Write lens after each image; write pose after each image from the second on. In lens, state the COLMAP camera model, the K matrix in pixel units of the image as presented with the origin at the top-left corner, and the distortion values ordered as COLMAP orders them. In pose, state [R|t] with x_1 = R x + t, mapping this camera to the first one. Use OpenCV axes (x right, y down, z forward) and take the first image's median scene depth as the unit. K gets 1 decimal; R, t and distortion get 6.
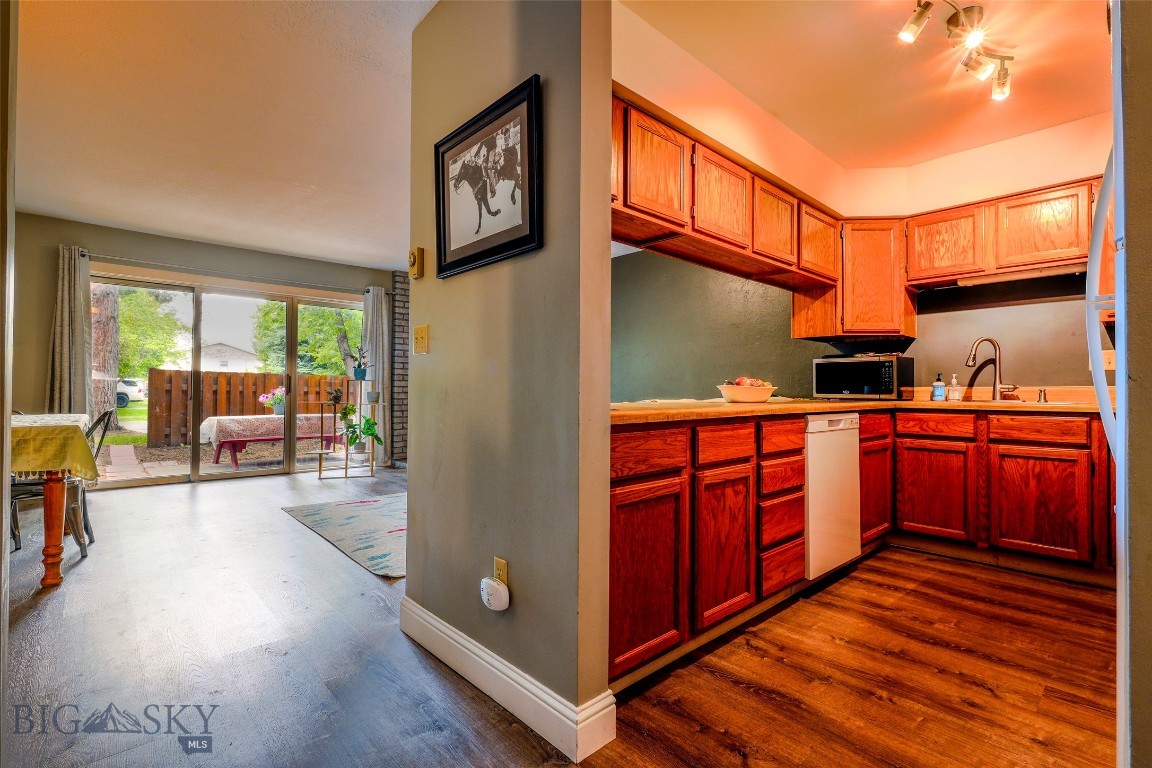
lens RADIAL K [[526.8, 0, 577.9], [0, 526.8, 385.5], [0, 0, 1]] dist [-0.000174, -0.000085]
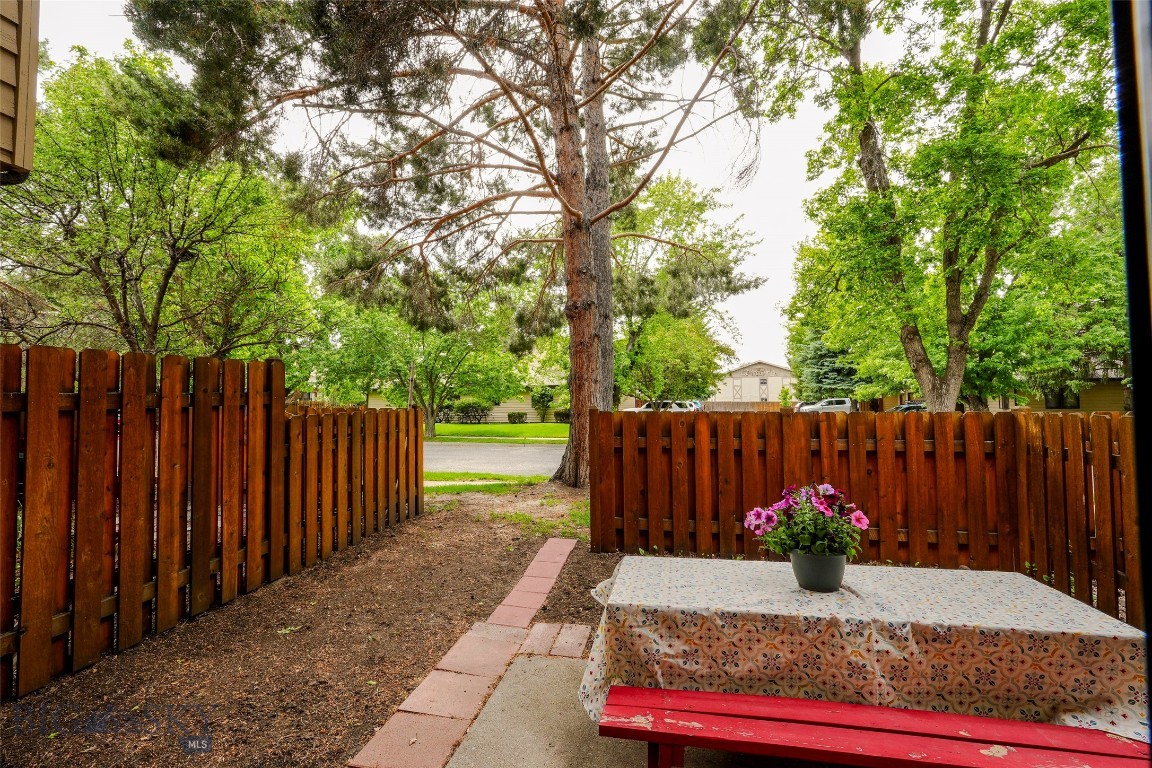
lens RADIAL K [[526.8, 0, 572.5], [0, 526.8, 384.7], [0, 0, 1]] dist [-0.000174, -0.000085]
pose [[0.583176, -0.045136, -0.811091, -0.231327], [0.024522, 0.998978, -0.037960, -0.024152], [0.811976, 0.002248, 0.583687, 0.414226]]
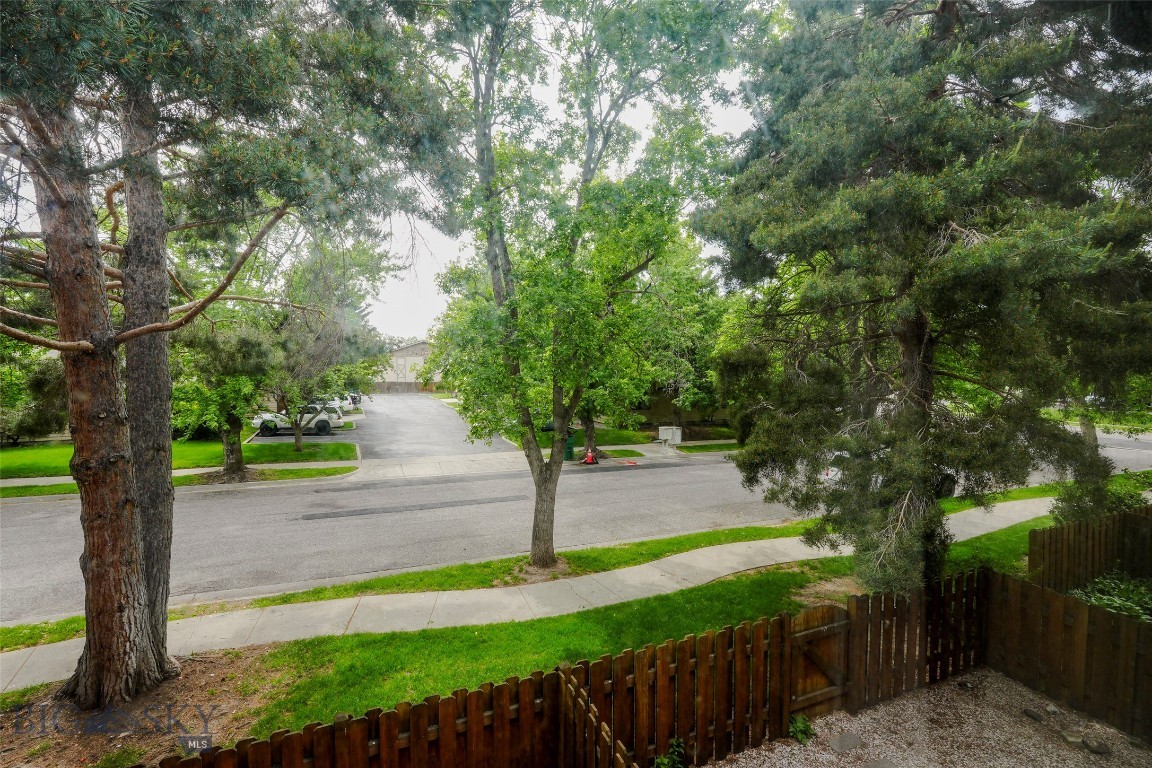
lens RADIAL K [[526.8, 0, 577.7], [0, 526.8, 386.8], [0, 0, 1]] dist [-0.000174, -0.000085]
pose [[0.946443, 0.000648, -0.322872, -0.221047], [0.013031, 0.999107, 0.040203, -0.131977], [0.322609, -0.042257, 0.945589, 0.465585]]
